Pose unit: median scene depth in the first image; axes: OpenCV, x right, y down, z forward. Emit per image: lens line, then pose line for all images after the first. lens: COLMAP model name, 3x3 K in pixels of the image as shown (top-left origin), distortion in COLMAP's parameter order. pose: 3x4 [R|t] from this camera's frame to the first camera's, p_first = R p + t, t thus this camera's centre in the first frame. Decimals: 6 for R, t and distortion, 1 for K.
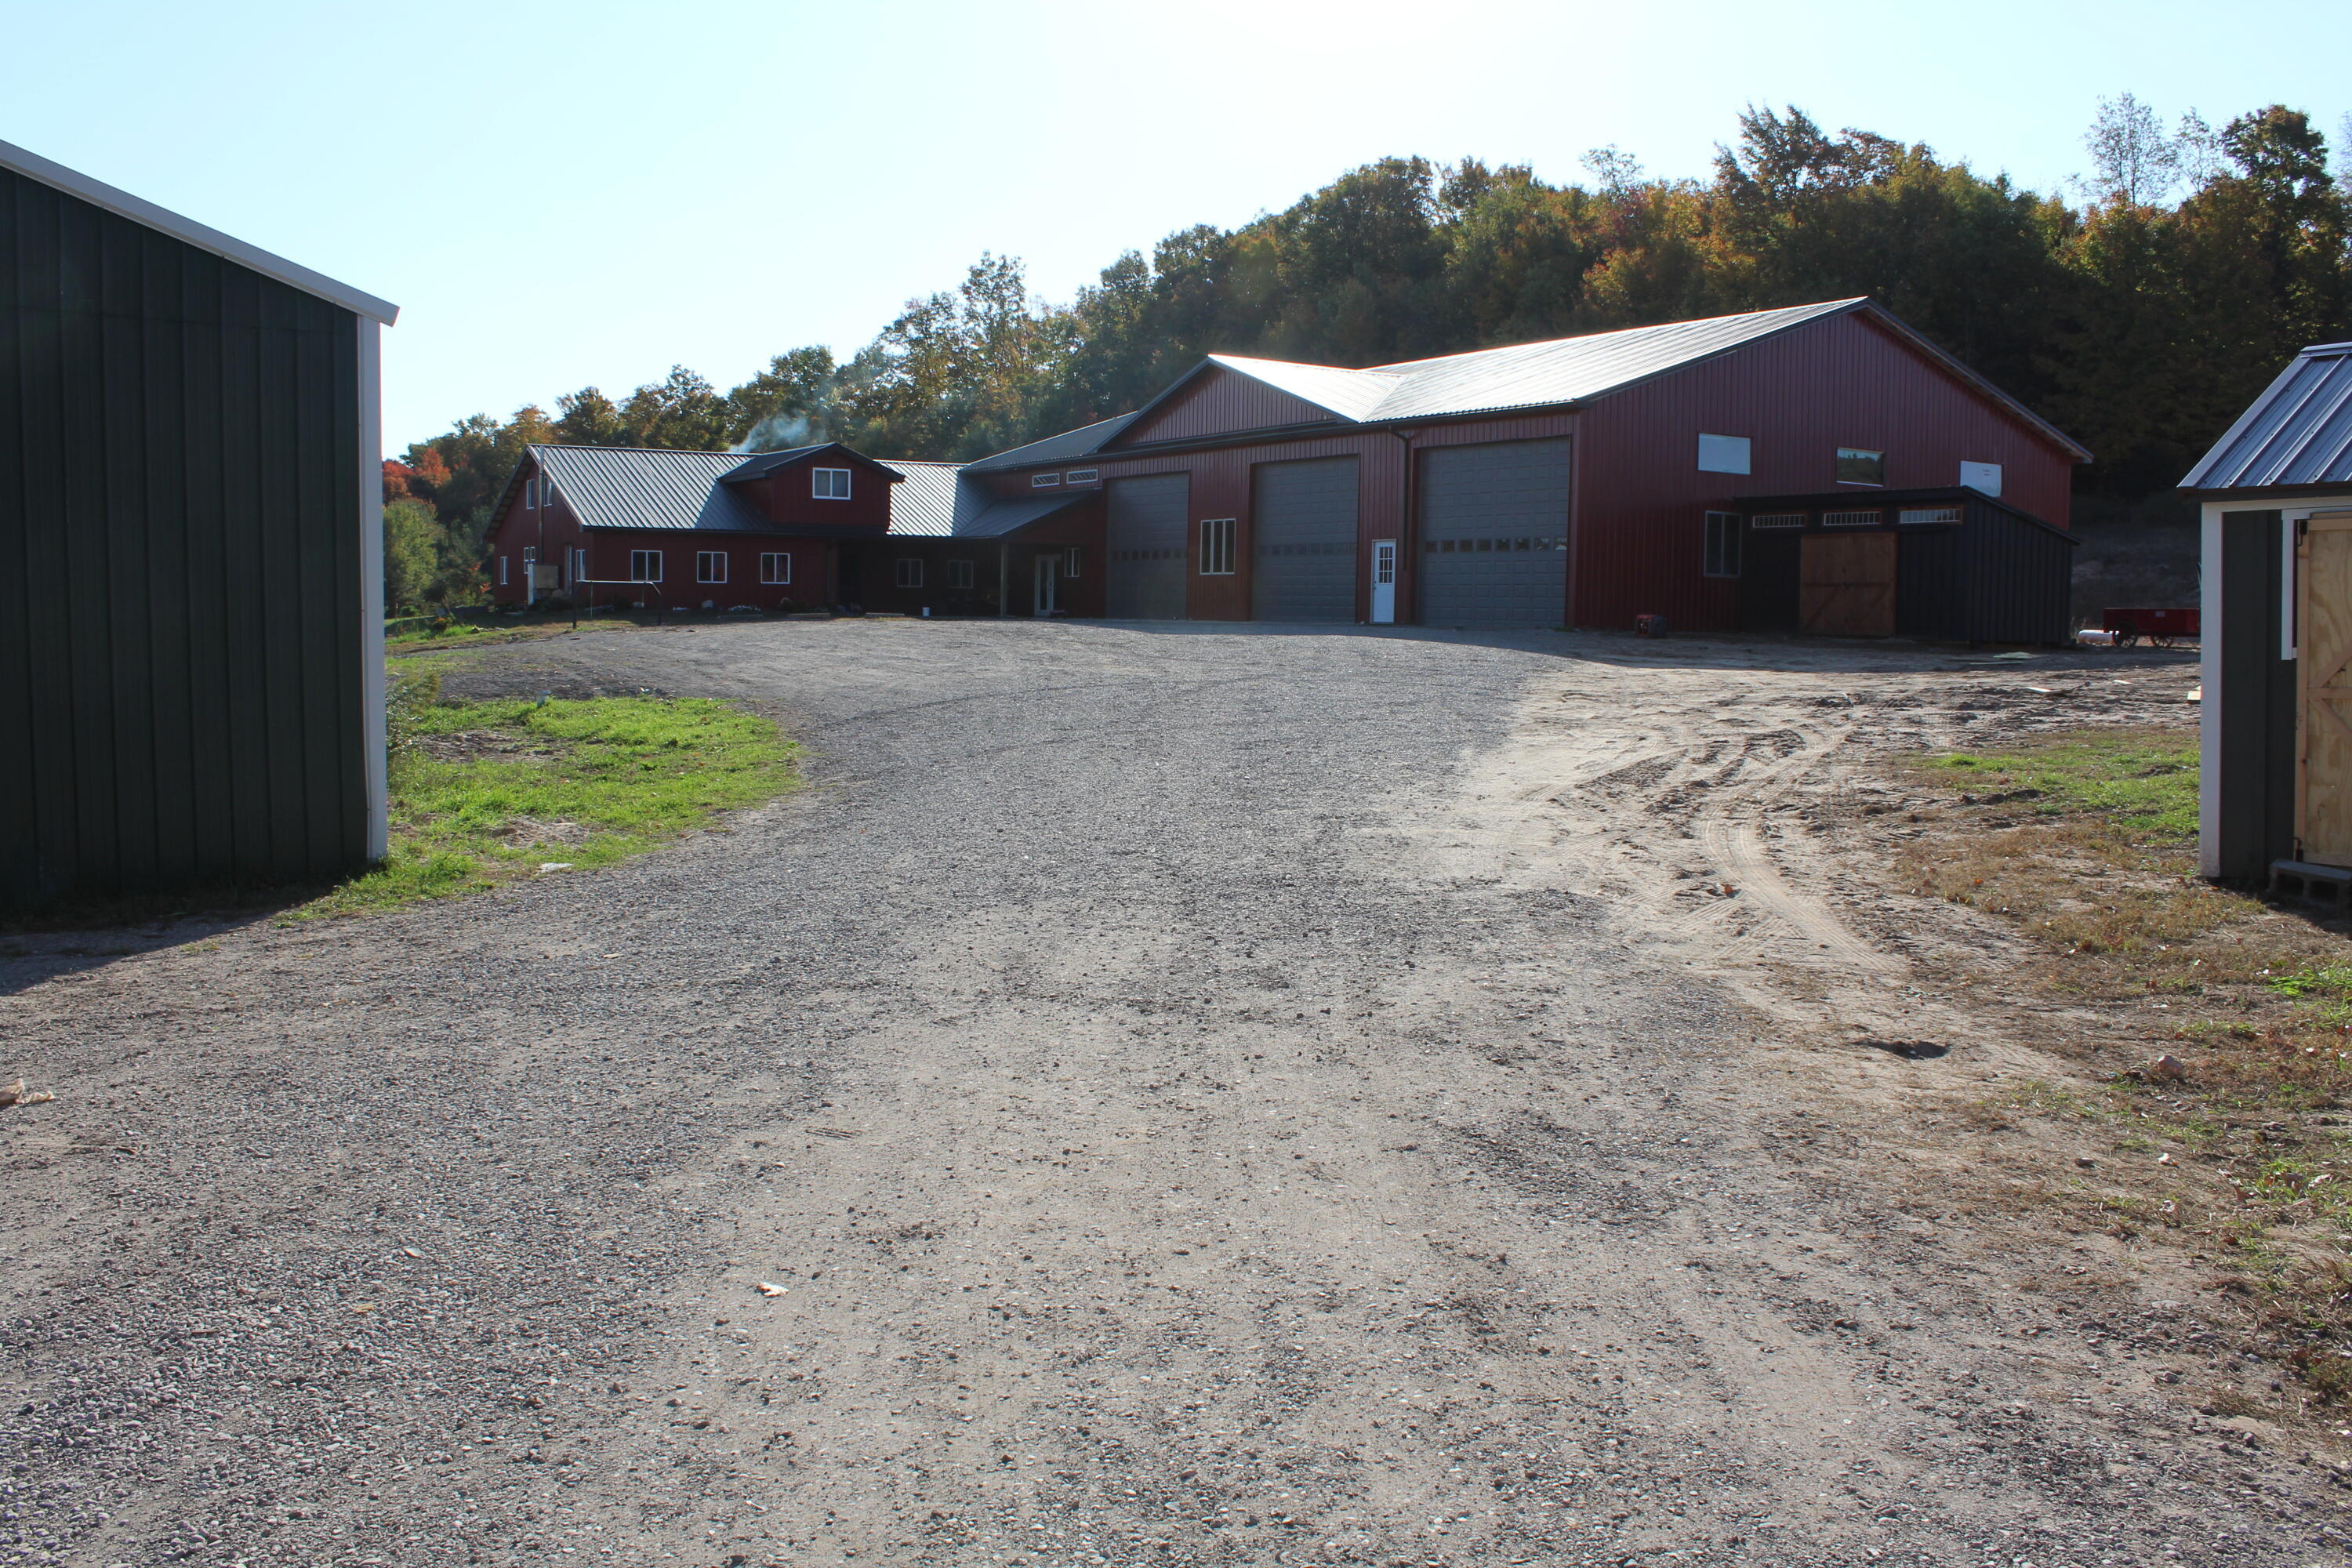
lens RADIAL K [[2014.3, 0, 1171.9], [0, 2014.3, 793.9], [0, 0, 1]] dist [-0.162947, 0.152422]
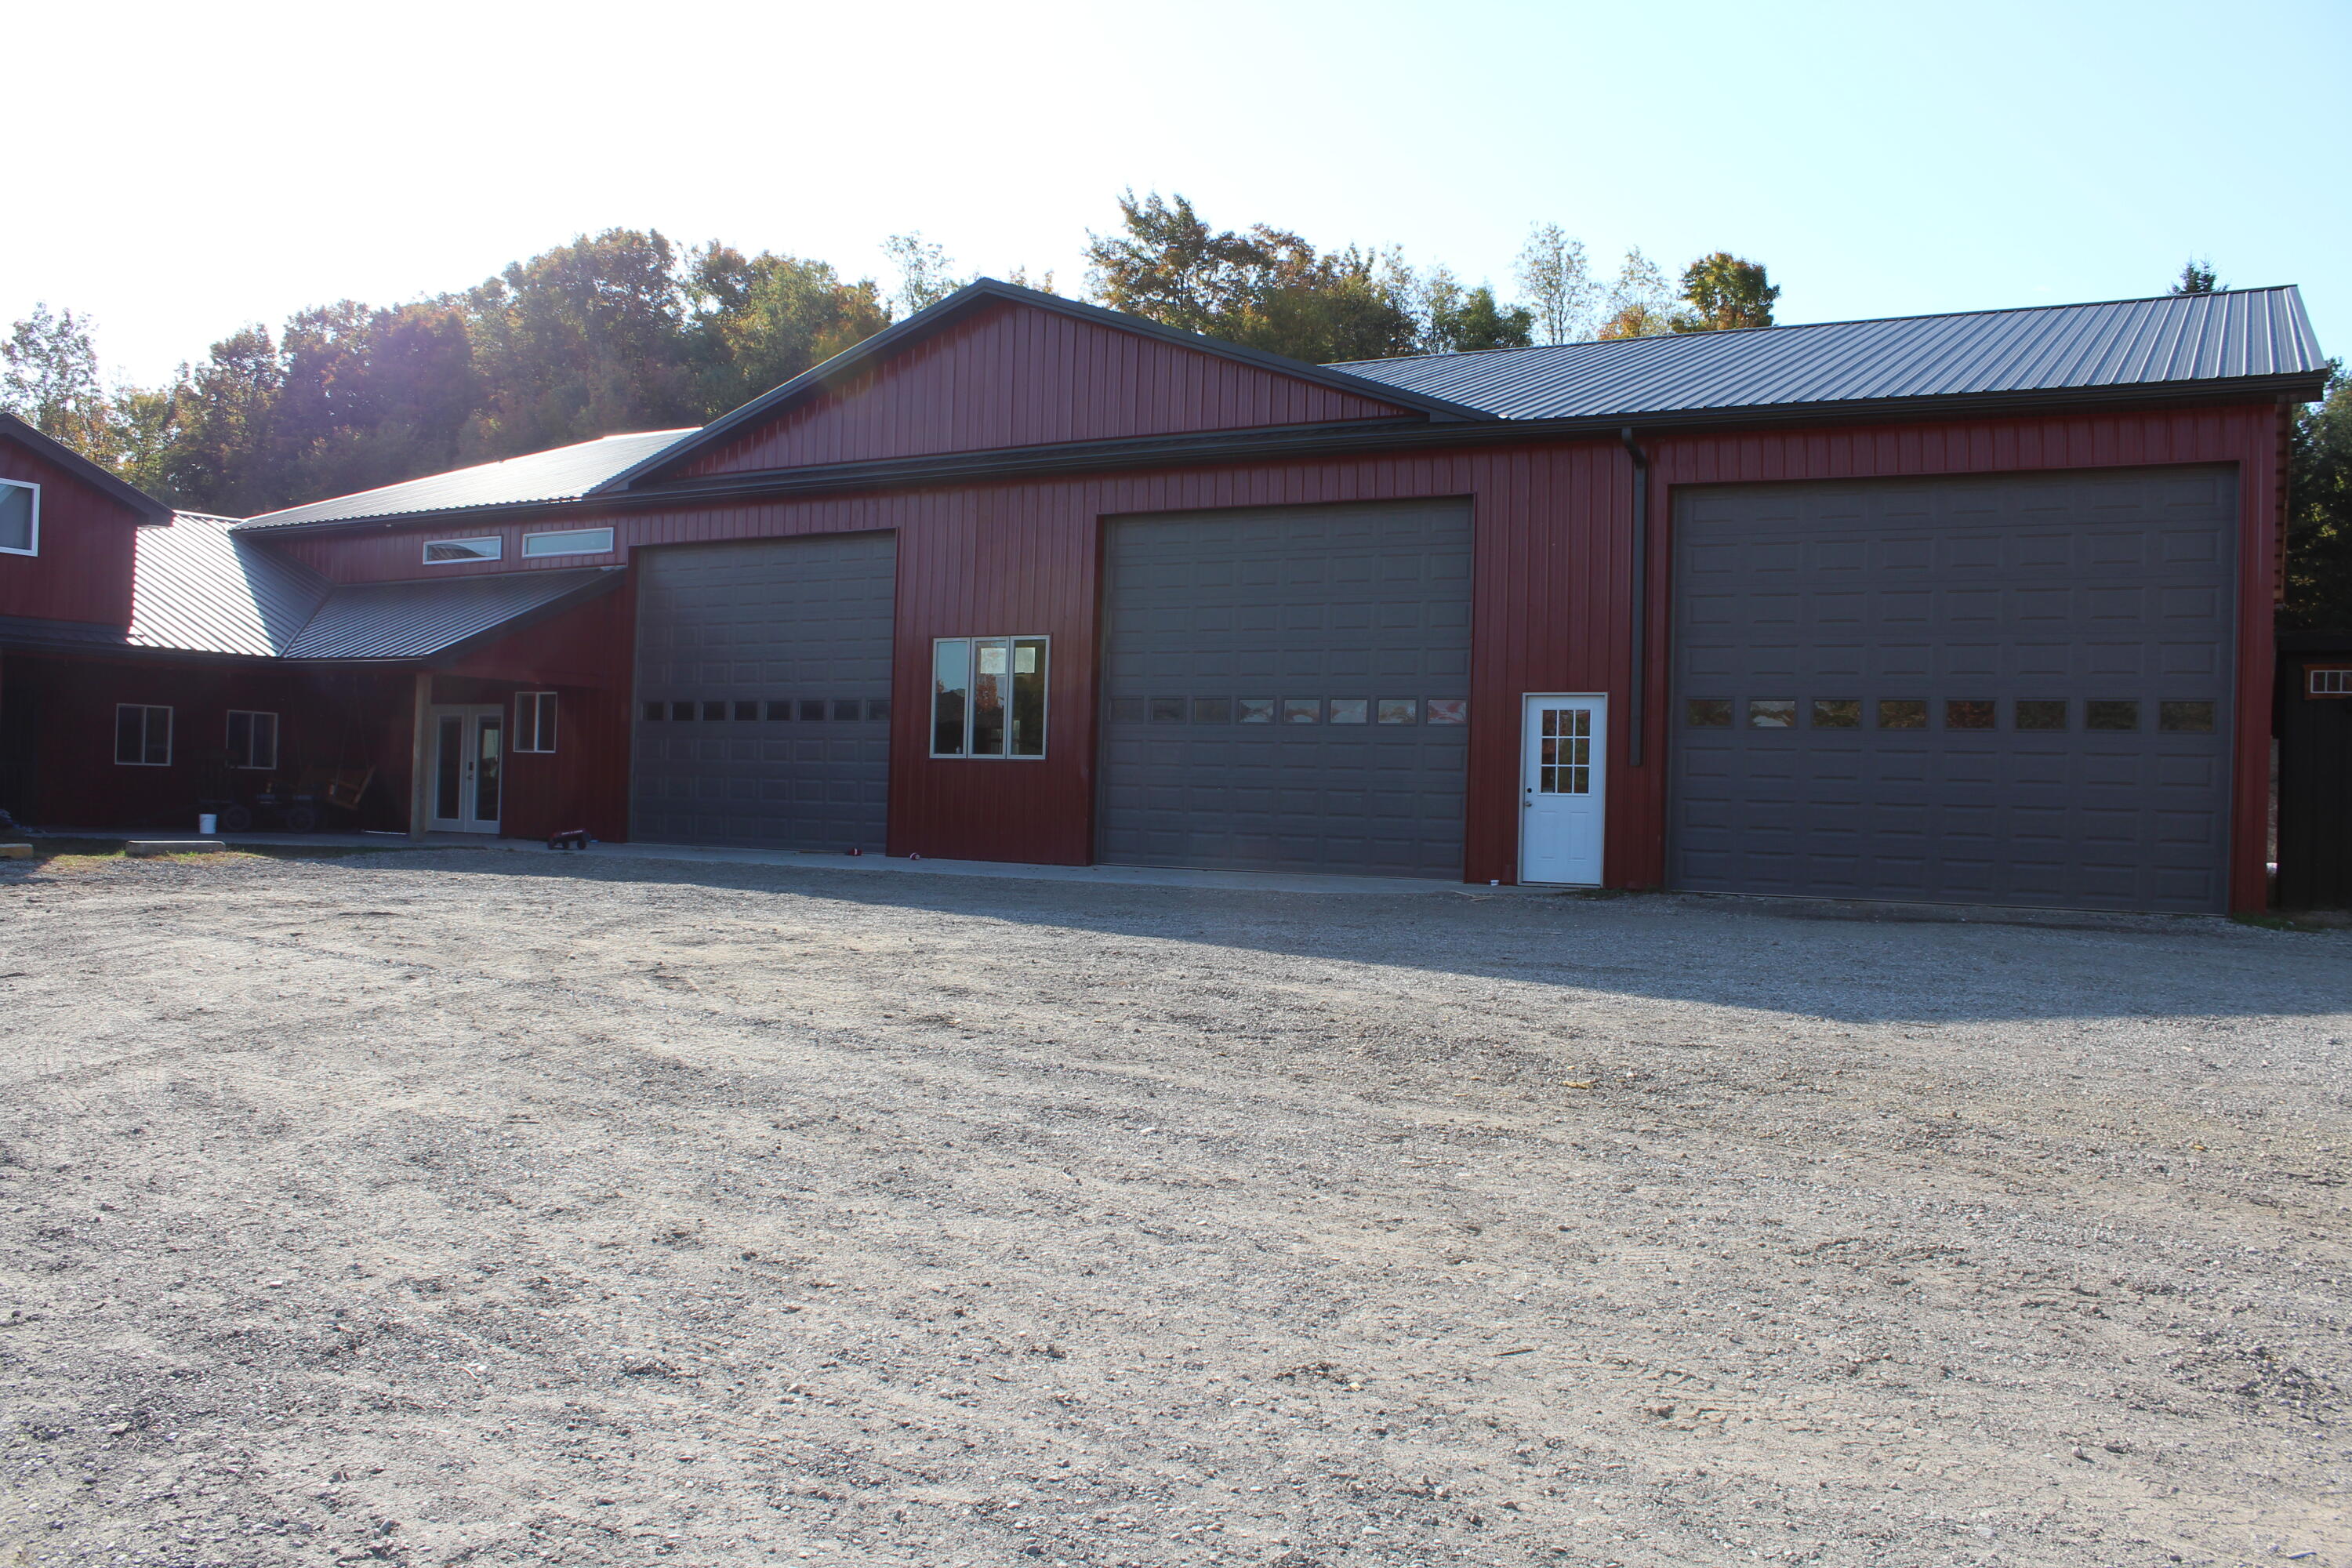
lens RADIAL K [[1999.6, 0, 1176.0], [0, 1999.6, 784.0], [0, 0, 1]] dist [-0.261669, 0.341334]
pose [[0.883998, 0.014722, 0.467258, -0.063373], [0.027174, 0.996196, -0.082798, -0.028496], [-0.466700, 0.085891, 0.880235, 0.255219]]
